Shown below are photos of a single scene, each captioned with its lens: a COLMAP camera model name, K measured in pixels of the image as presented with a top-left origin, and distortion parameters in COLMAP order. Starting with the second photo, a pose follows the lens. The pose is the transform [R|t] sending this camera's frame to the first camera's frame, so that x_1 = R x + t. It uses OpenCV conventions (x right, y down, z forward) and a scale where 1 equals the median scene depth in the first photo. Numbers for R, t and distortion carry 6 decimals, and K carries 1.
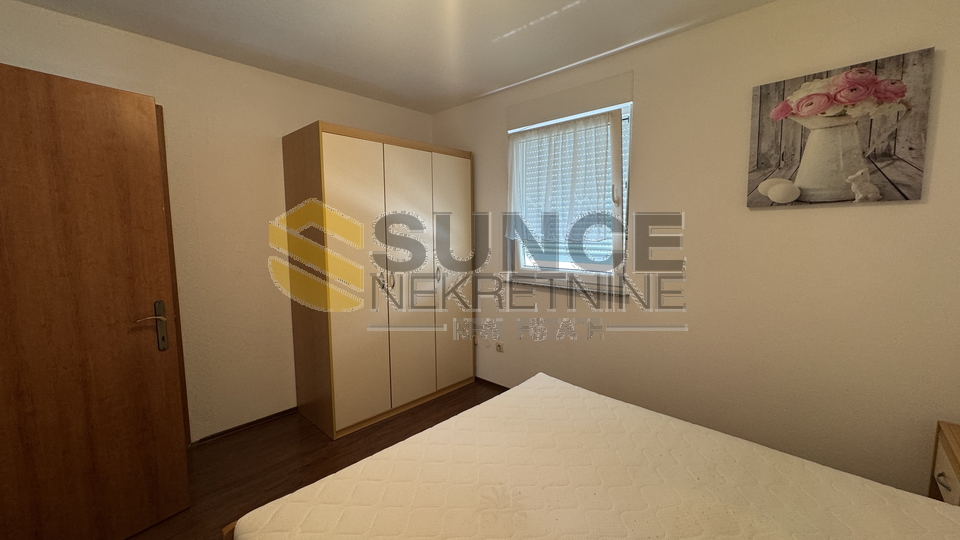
lens RADIAL K [[381.9, 0, 482.5], [0, 381.9, 275.3], [0, 0, 1]] dist [0.002735, -0.000219]
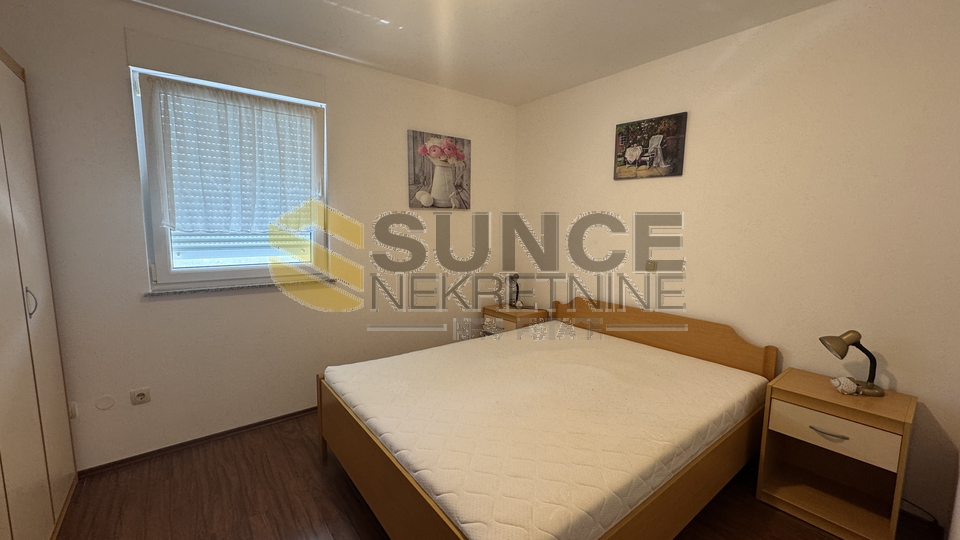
lens RADIAL K [[381.9, 0, 482.5], [0, 381.9, 275.3], [0, 0, 1]] dist [0.002735, -0.000219]
pose [[0.150095, -0.123195, 0.980966, -0.671771], [0.105757, 0.988514, 0.107962, -0.036763], [-0.982999, 0.087540, 0.161400, 0.413400]]
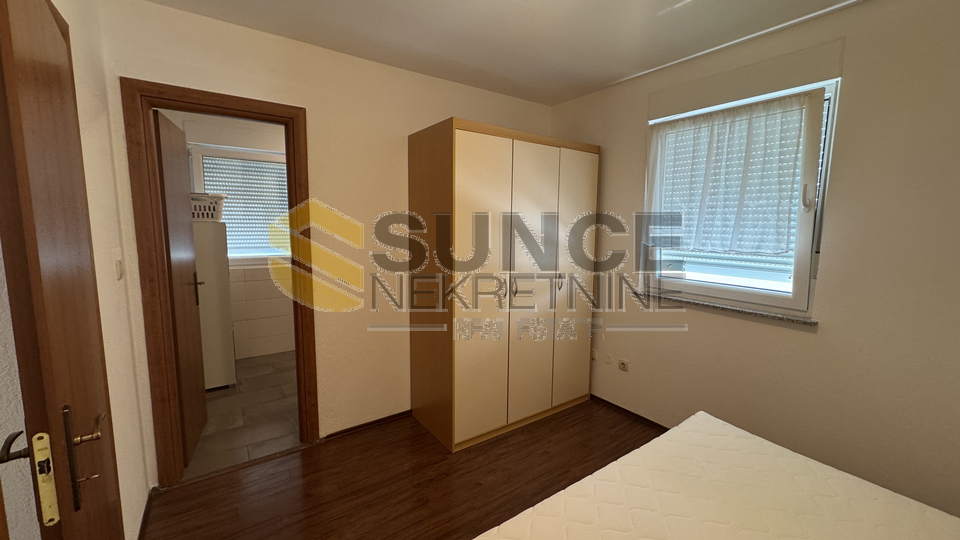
lens RADIAL K [[382.3, 0, 479.5], [0, 382.3, 268.4], [0, 0, 1]] dist [-0.000233, -0.000007]
pose [[0.978665, 0.041141, -0.201301, -0.156225], [-0.042230, 0.999107, -0.001116, -0.029877], [0.201075, 0.009593, 0.979529, 0.084497]]
